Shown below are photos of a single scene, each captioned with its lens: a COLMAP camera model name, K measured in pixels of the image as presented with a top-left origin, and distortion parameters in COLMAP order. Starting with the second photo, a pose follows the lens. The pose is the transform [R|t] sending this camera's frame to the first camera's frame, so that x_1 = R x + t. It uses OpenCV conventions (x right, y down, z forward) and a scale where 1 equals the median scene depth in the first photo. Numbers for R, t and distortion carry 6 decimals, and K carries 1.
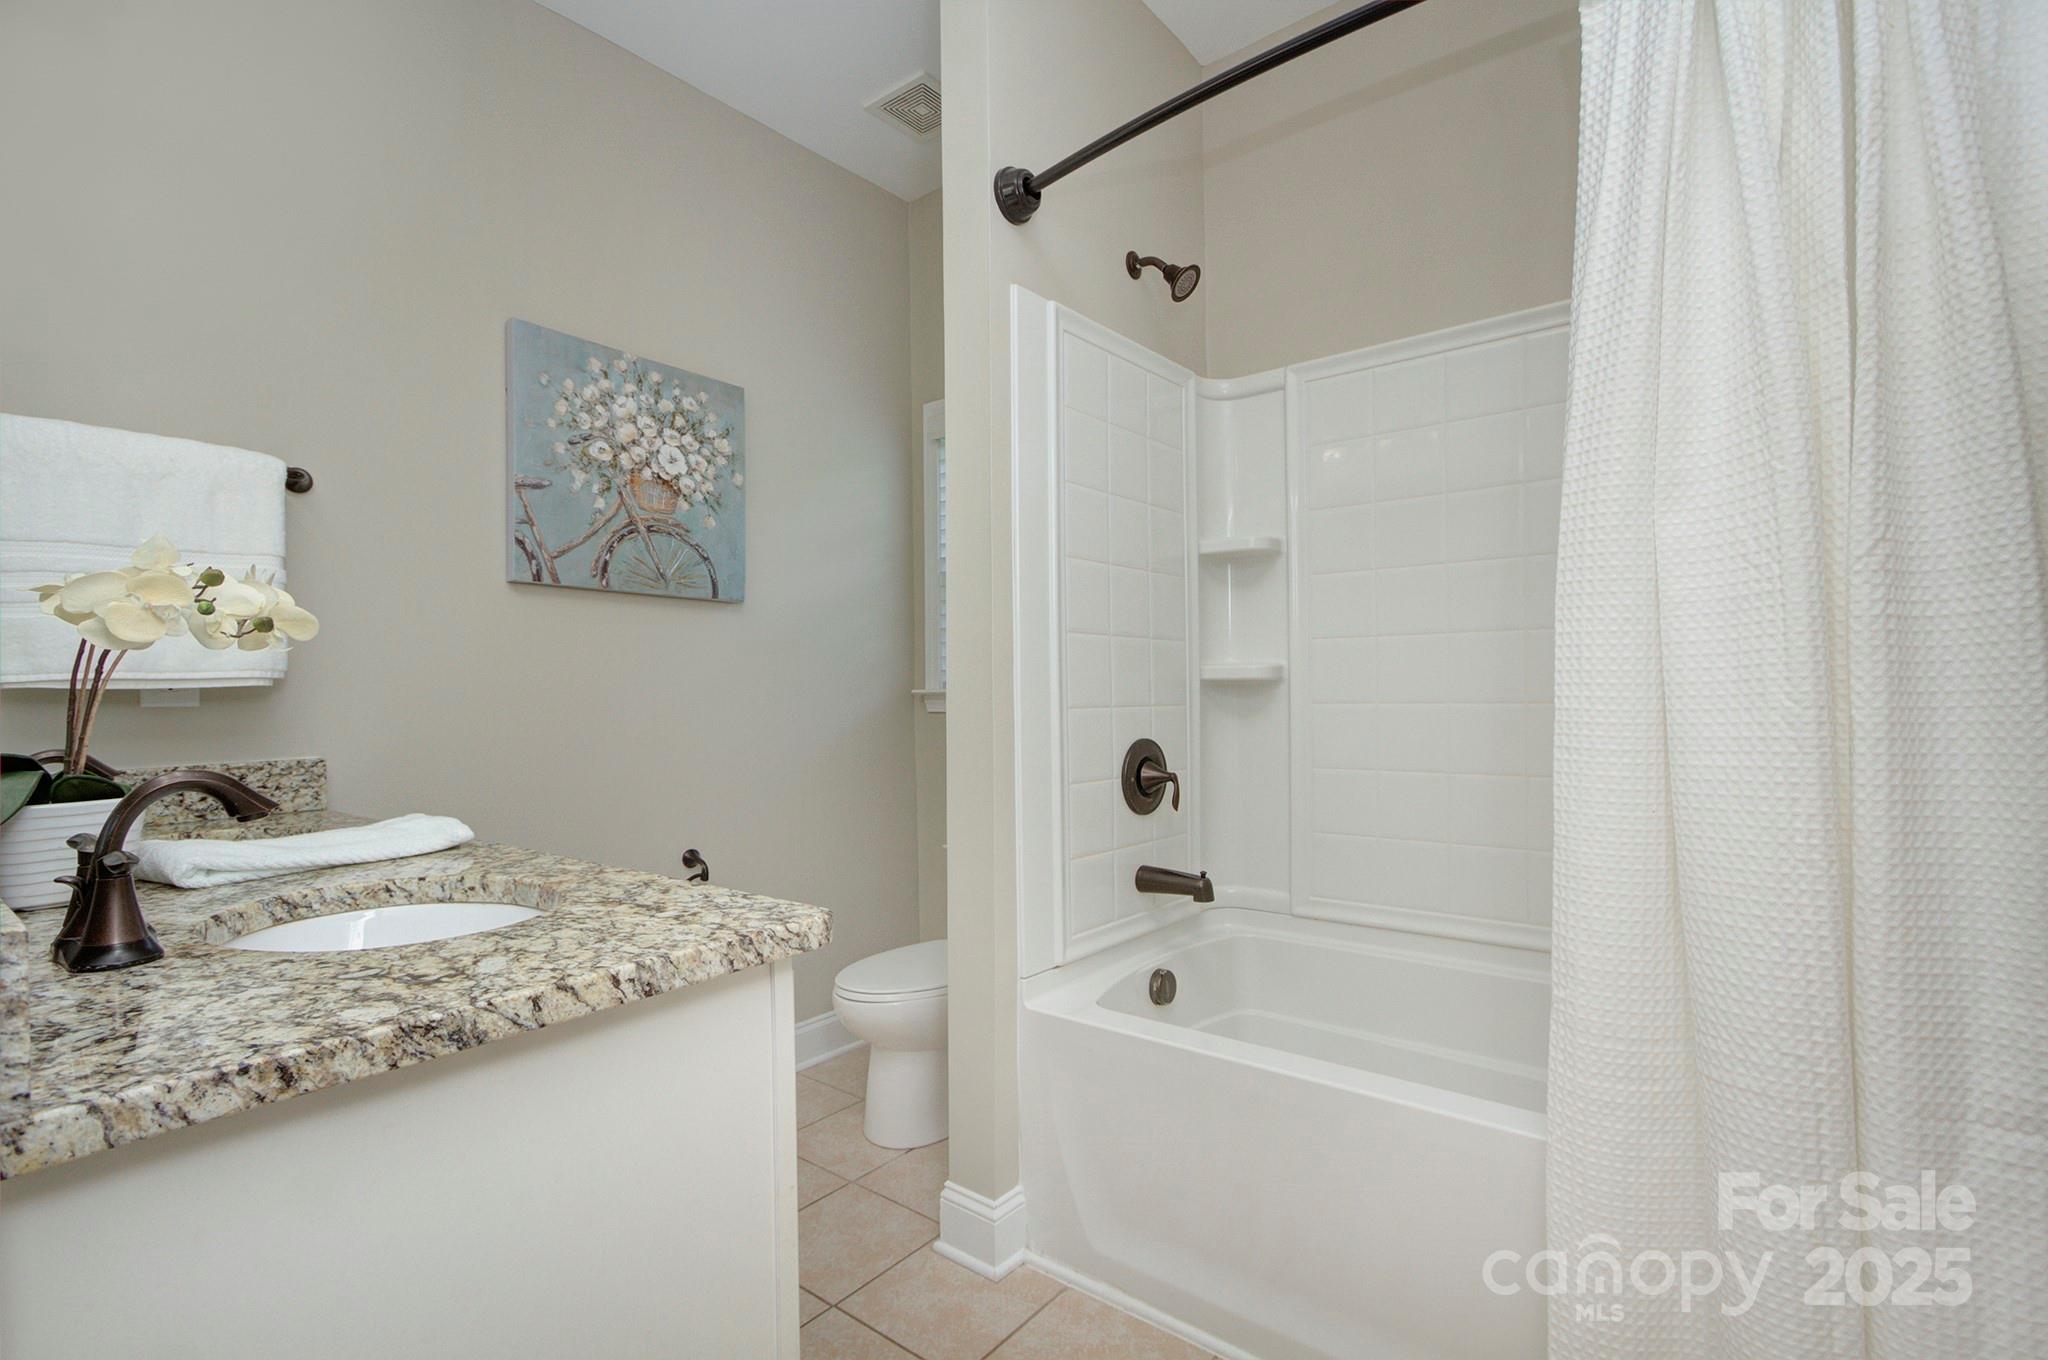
lens RADIAL K [[953.6, 0, 1014.4], [0, 953.6, 699.4], [0, 0, 1]] dist [0.011585, -0.000185]
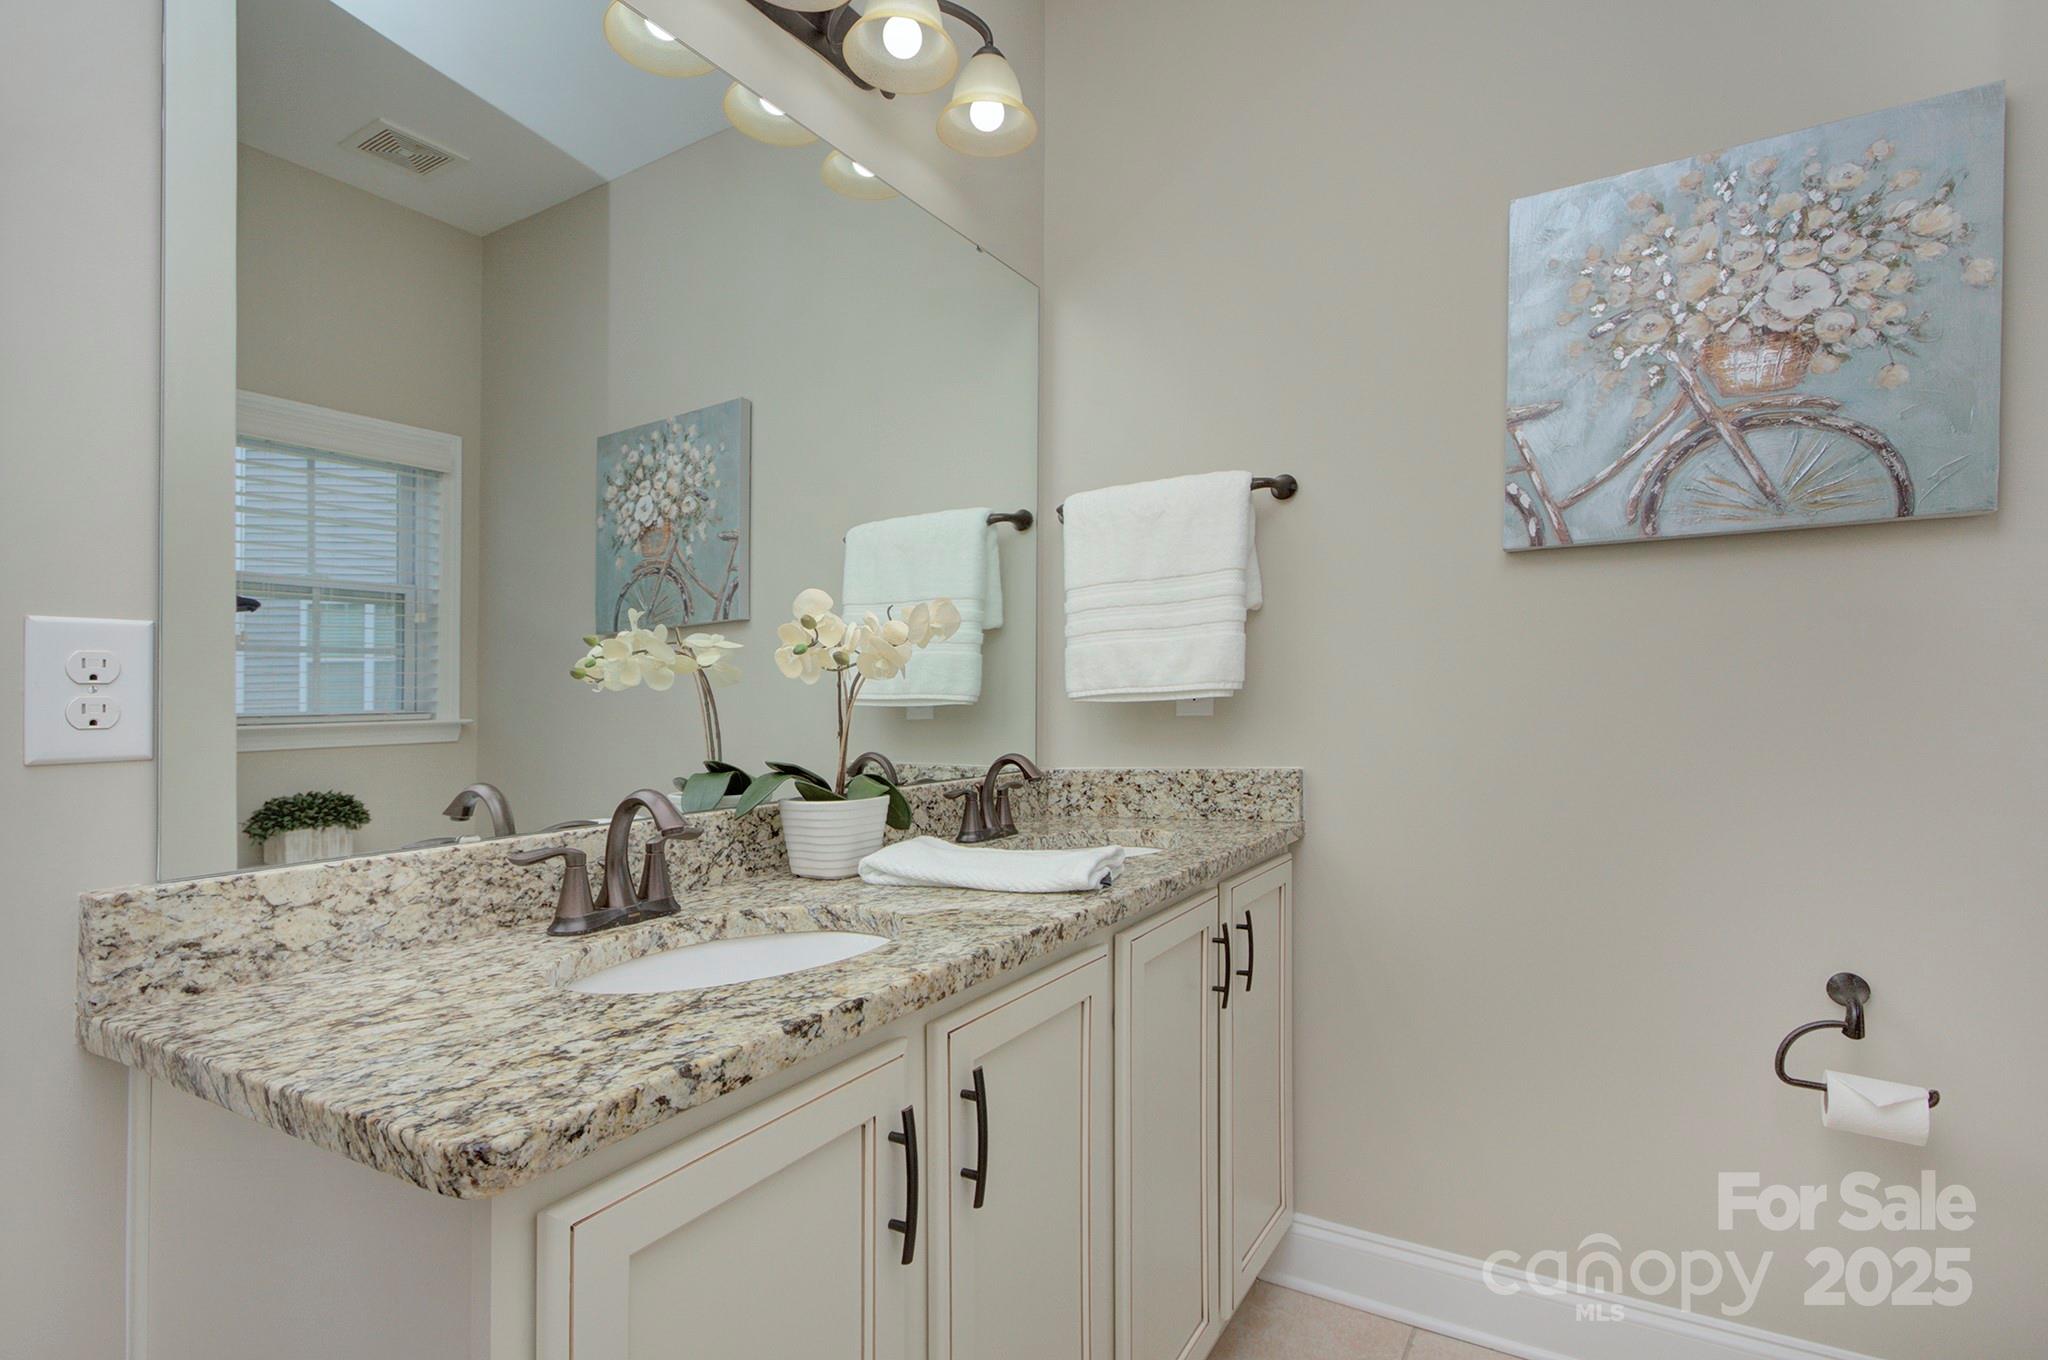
lens RADIAL K [[967.4, 0, 1029.3], [0, 967.4, 678.9], [0, 0, 1]] dist [0.014912, -0.000579]
pose [[0.138661, -0.014501, -0.990234, 0.171473], [0.014879, 0.999810, -0.012557, -0.017836], [0.990228, -0.012993, 0.138851, 0.489312]]
